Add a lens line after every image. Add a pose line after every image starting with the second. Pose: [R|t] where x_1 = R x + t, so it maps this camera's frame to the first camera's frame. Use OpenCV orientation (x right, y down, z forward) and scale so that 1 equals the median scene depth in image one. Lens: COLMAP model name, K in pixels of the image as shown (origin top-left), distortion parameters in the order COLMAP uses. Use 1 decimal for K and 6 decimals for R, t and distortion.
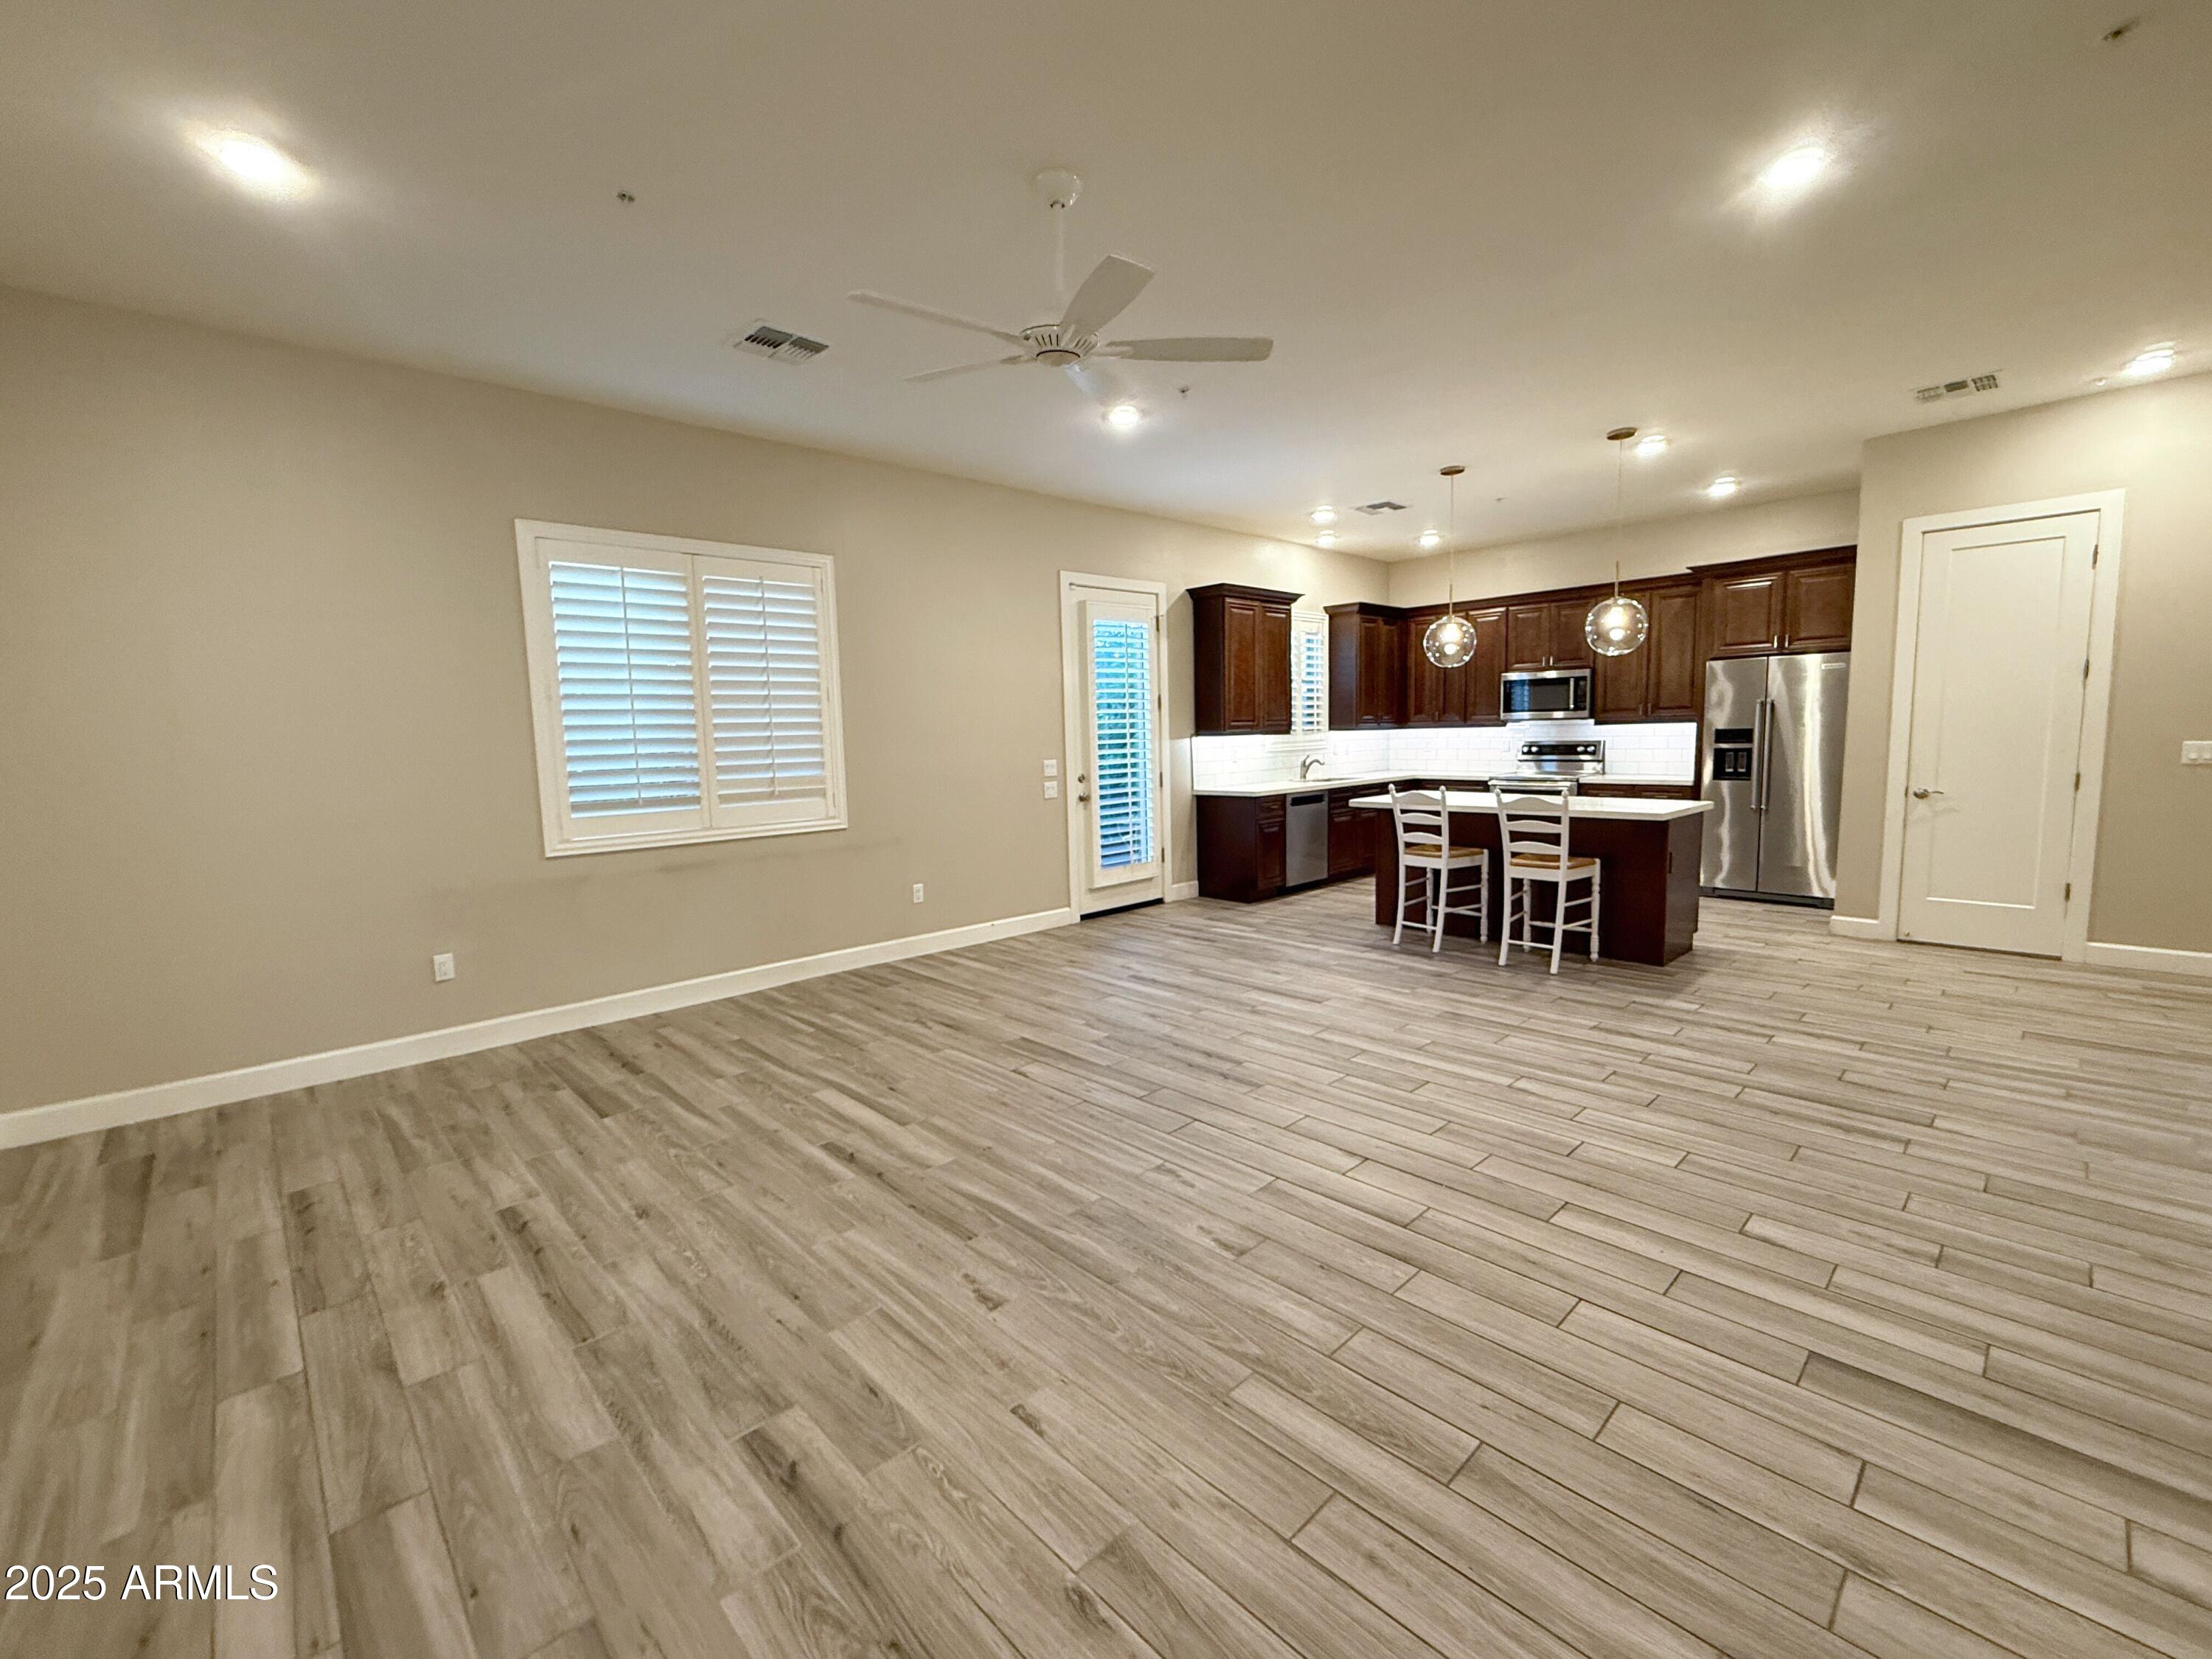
lens RADIAL K [[928.3, 0, 1106.0], [0, 928.3, 829.5], [0, 0, 1]] dist [0.003324, 0.000486]
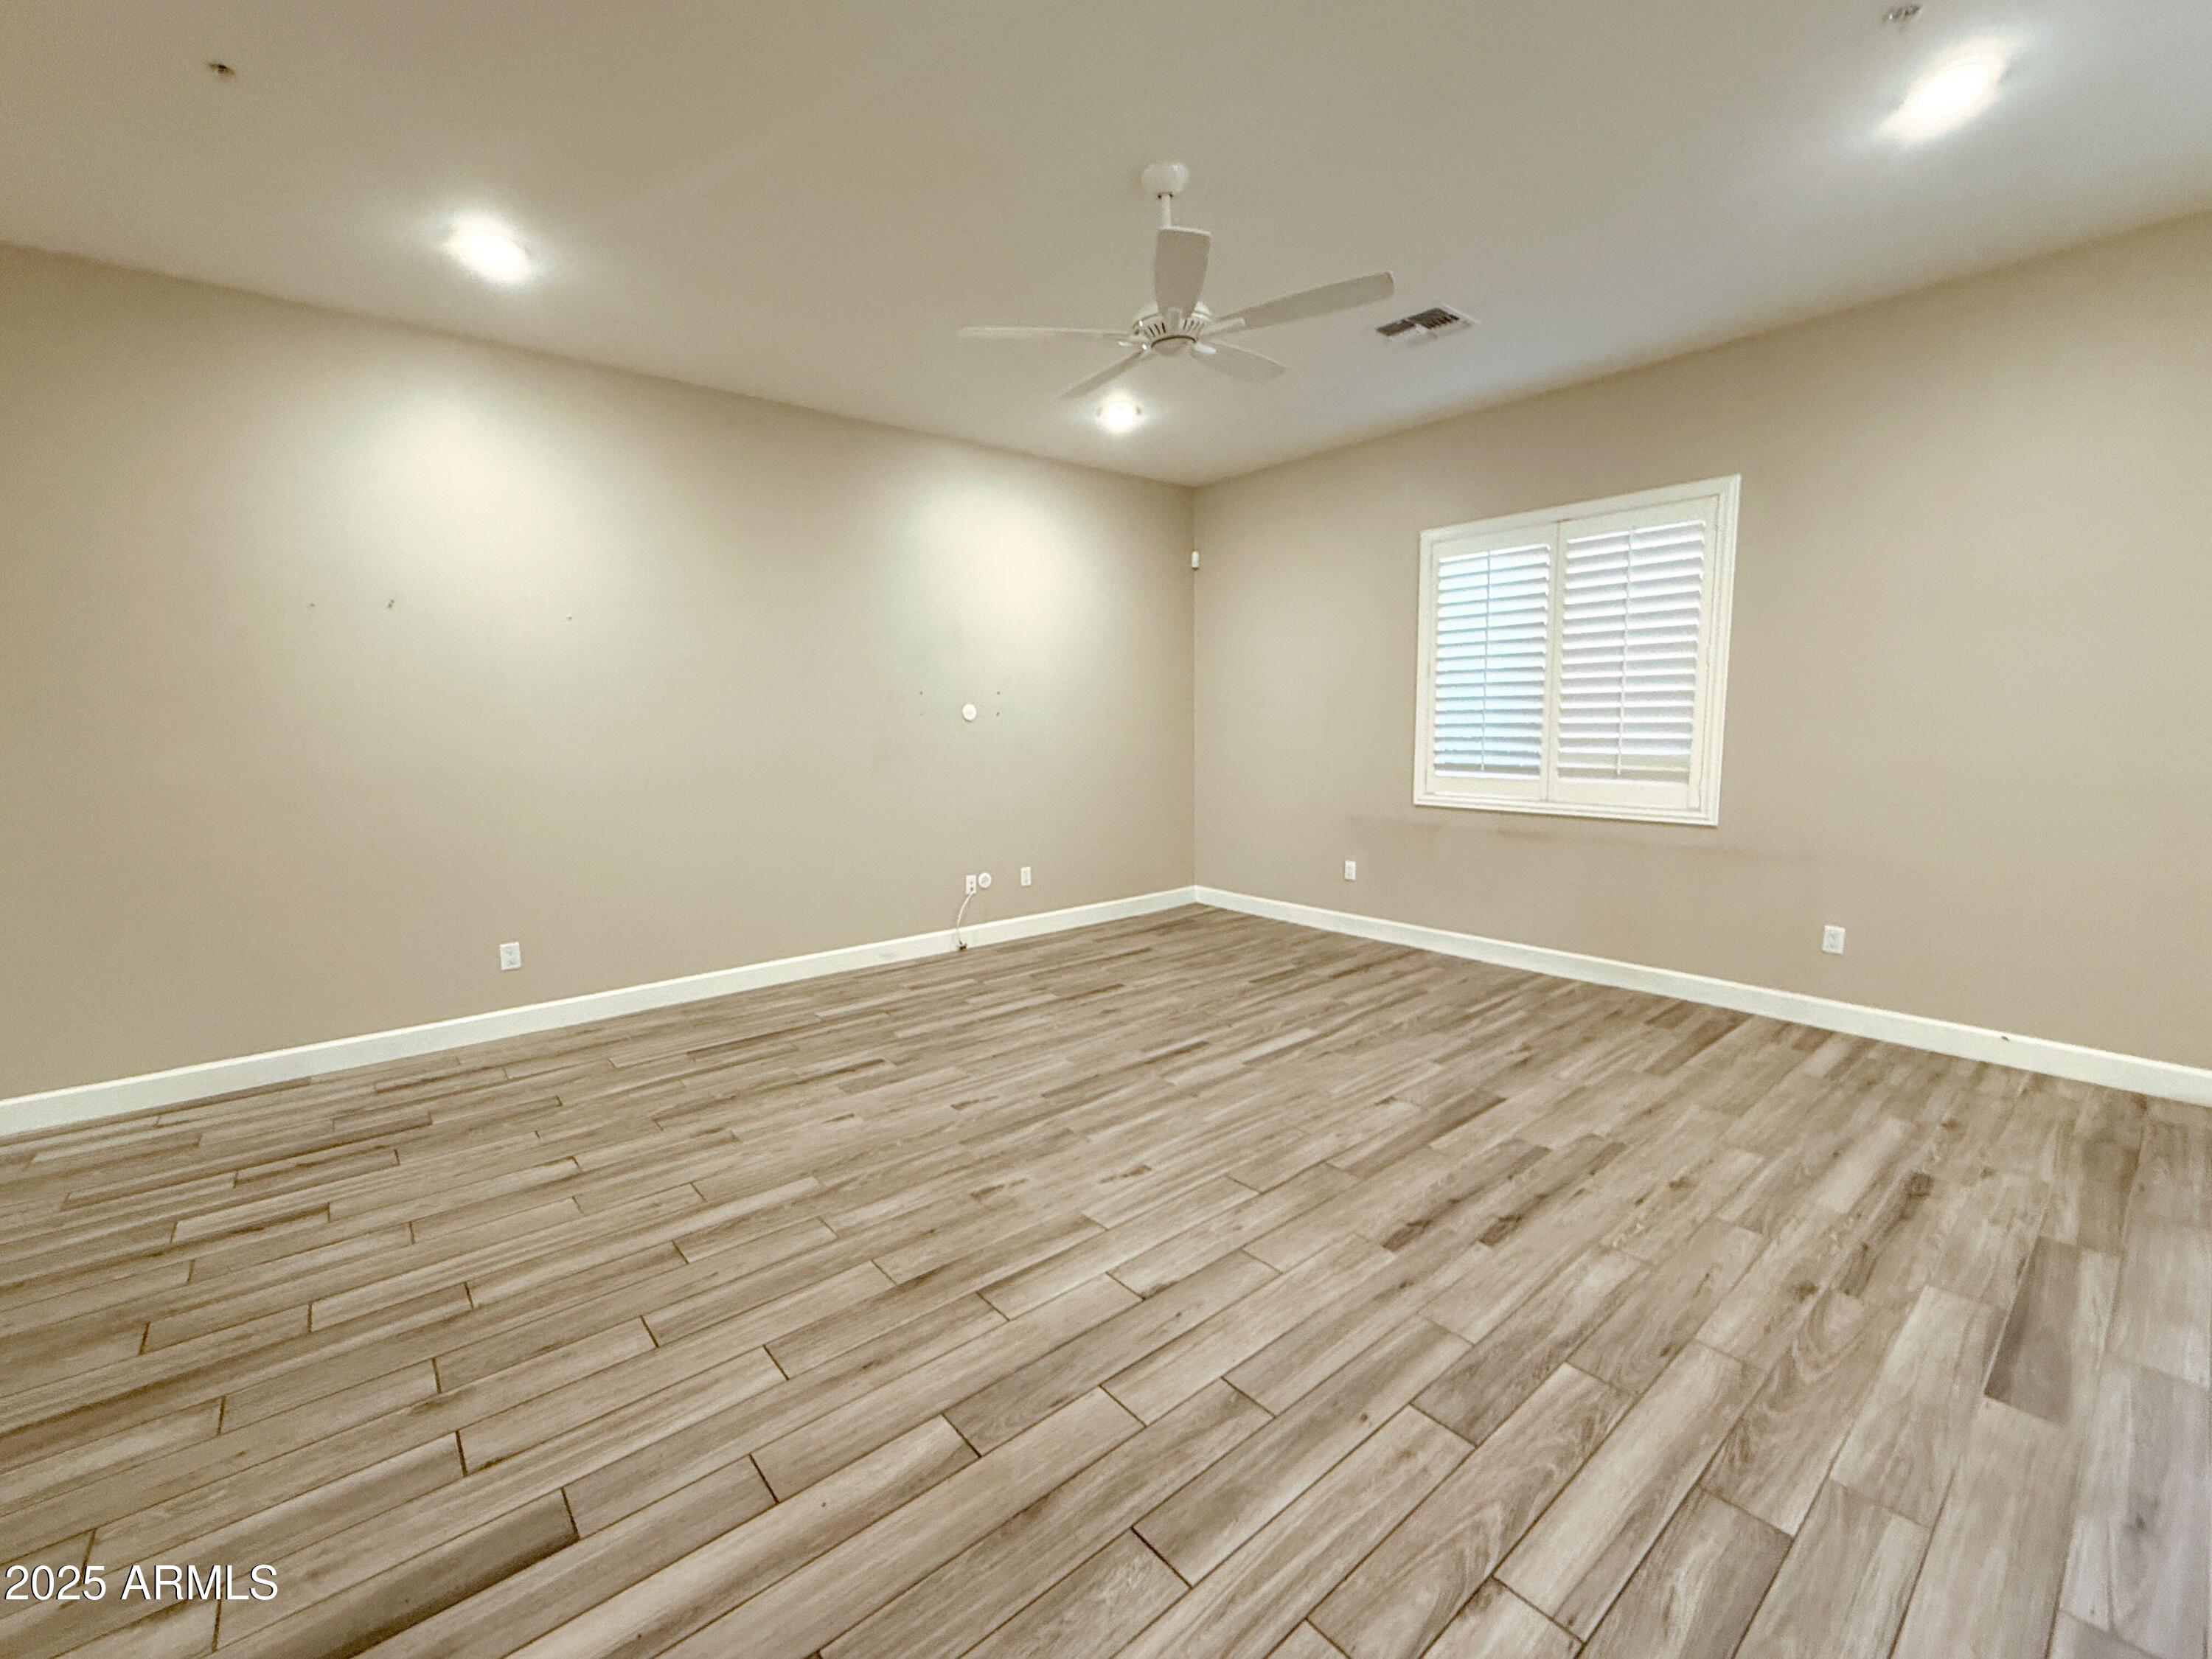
lens RADIAL K [[928.3, 0, 1106.0], [0, 928.3, 829.5], [0, 0, 1]] dist [0.003324, 0.000486]
pose [[-0.059500, 0.144523, -0.987711, 0.683696], [-0.091215, 0.984537, 0.149554, -0.088701], [0.994052, 0.098993, -0.045397, 0.683389]]
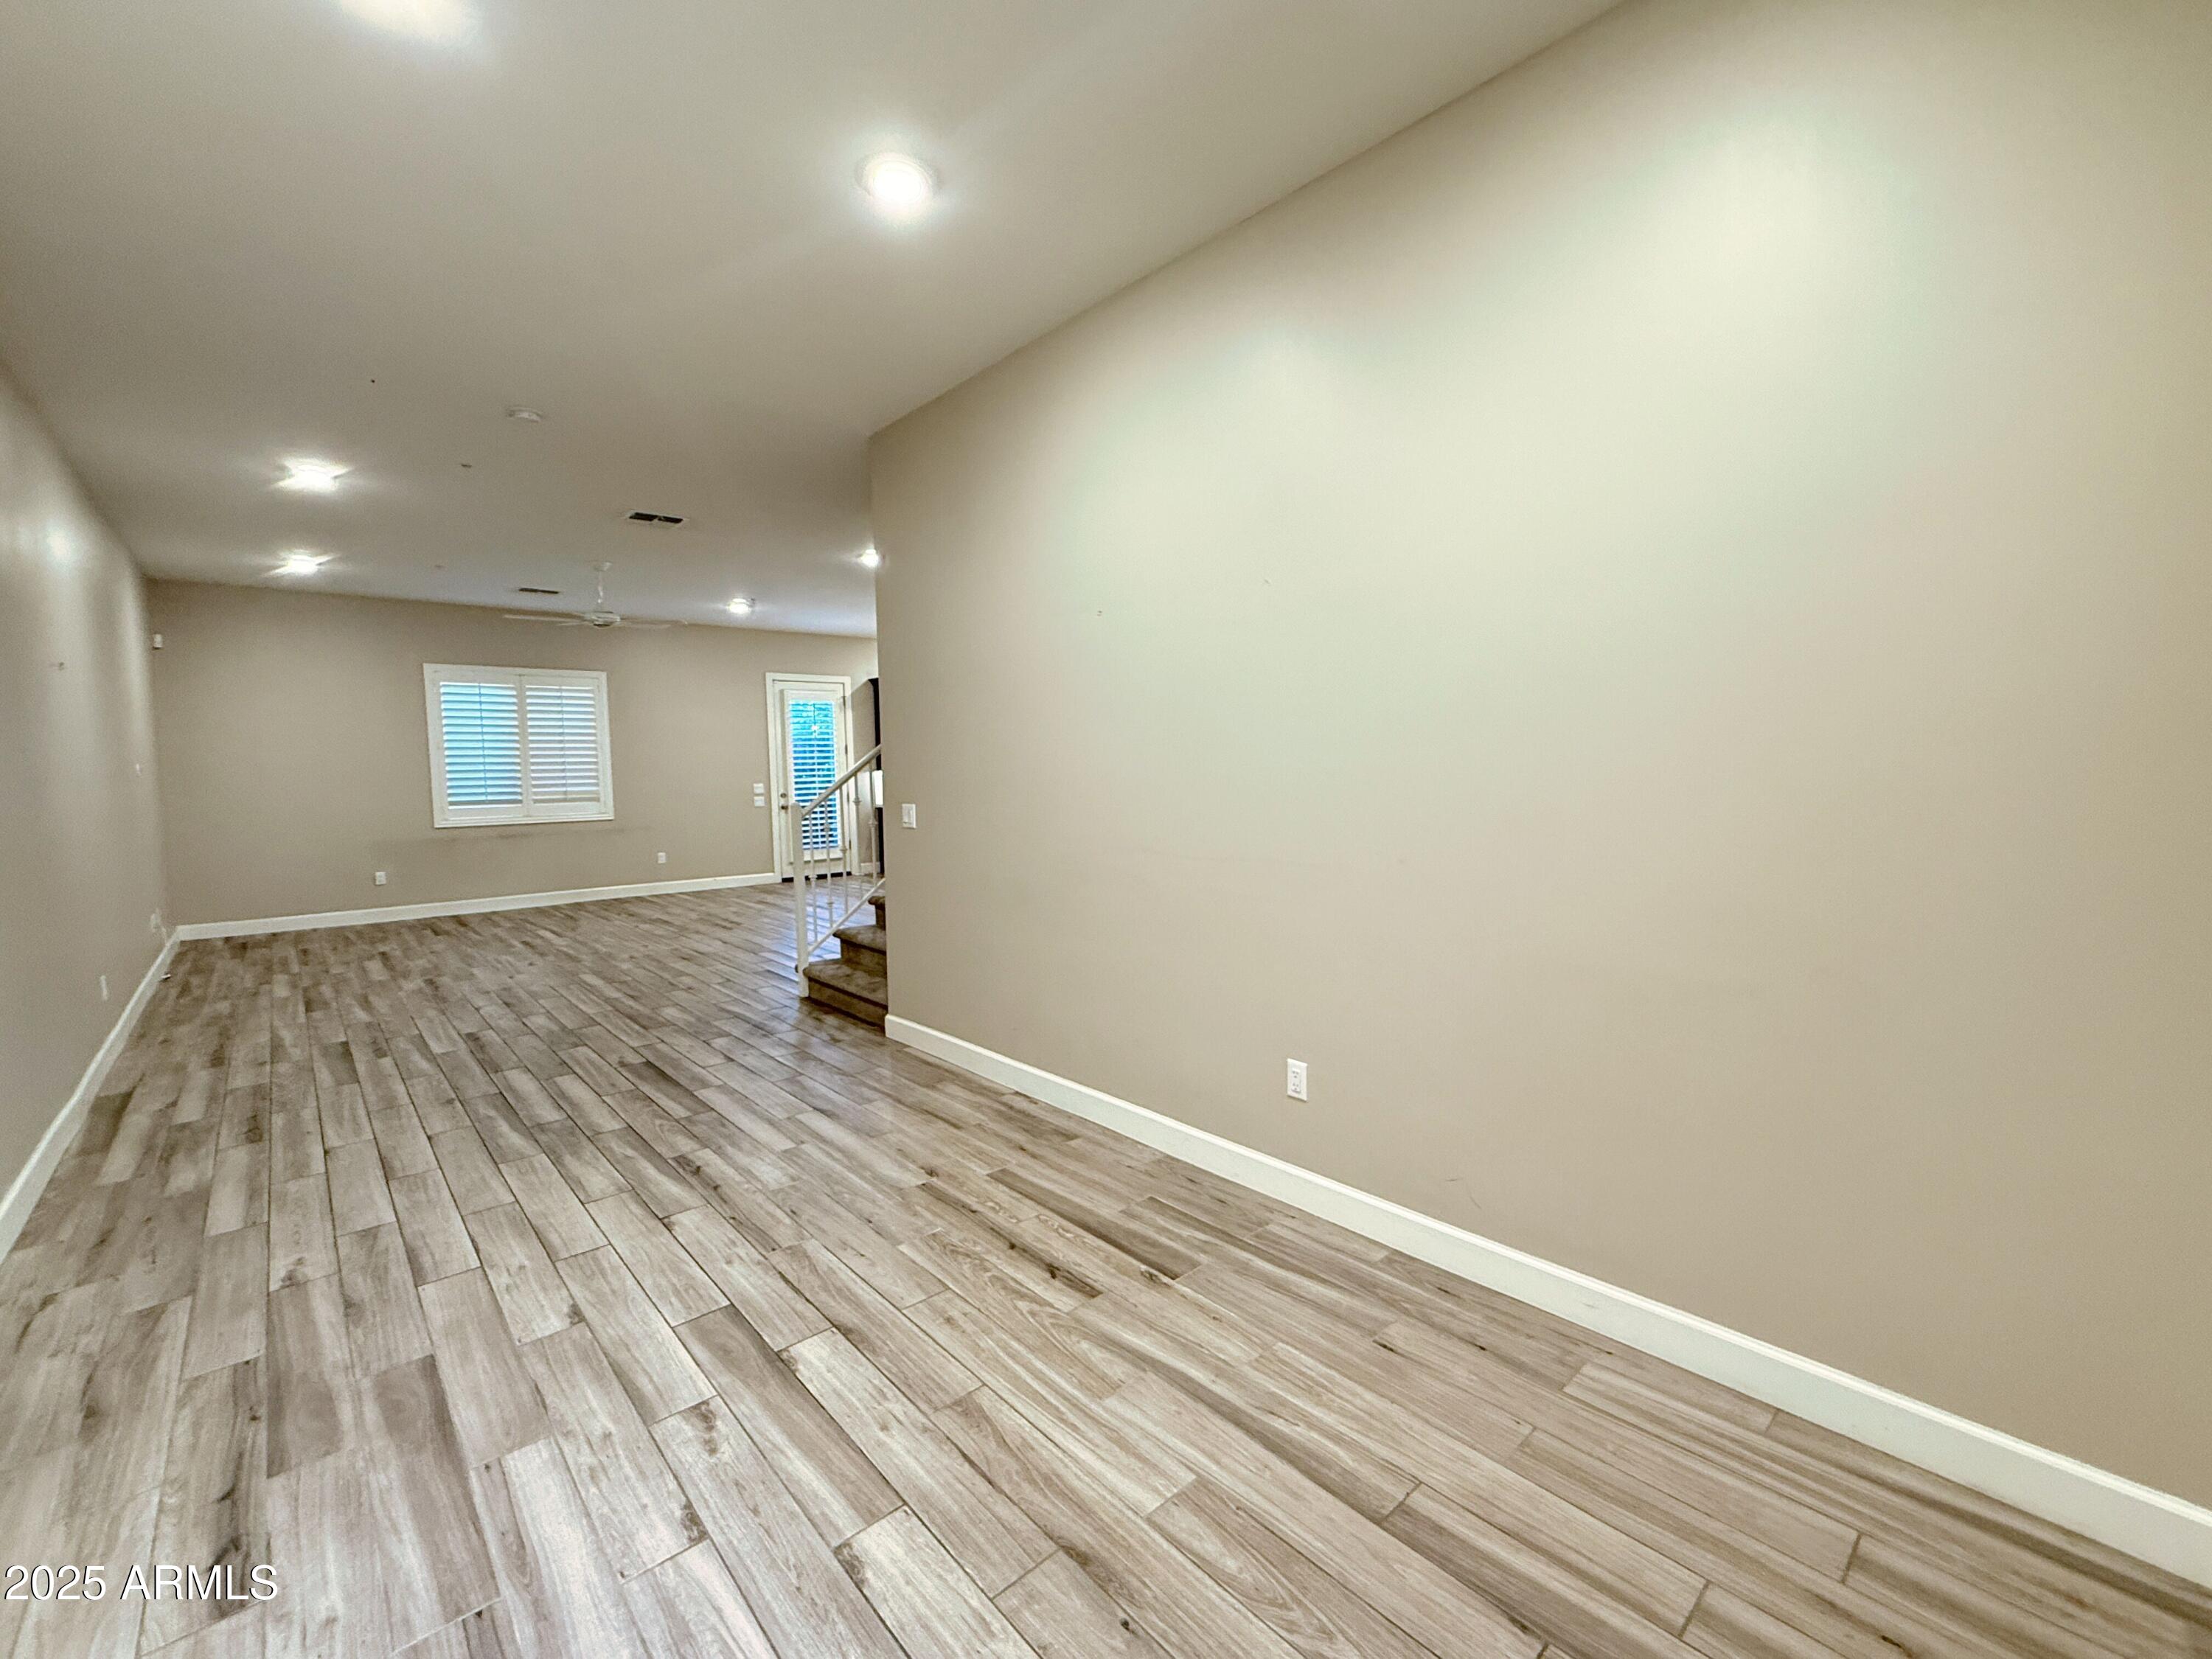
lens RADIAL K [[940.1, 0, 1077.5], [0, 940.1, 828.8], [0, 0, 1]] dist [0.048541, -0.013888]
pose [[0.998866, 0.009280, -0.046695, 0.935033], [-0.011037, 0.999235, -0.037515, 0.100256], [0.046311, 0.037988, 0.998204, -1.065257]]
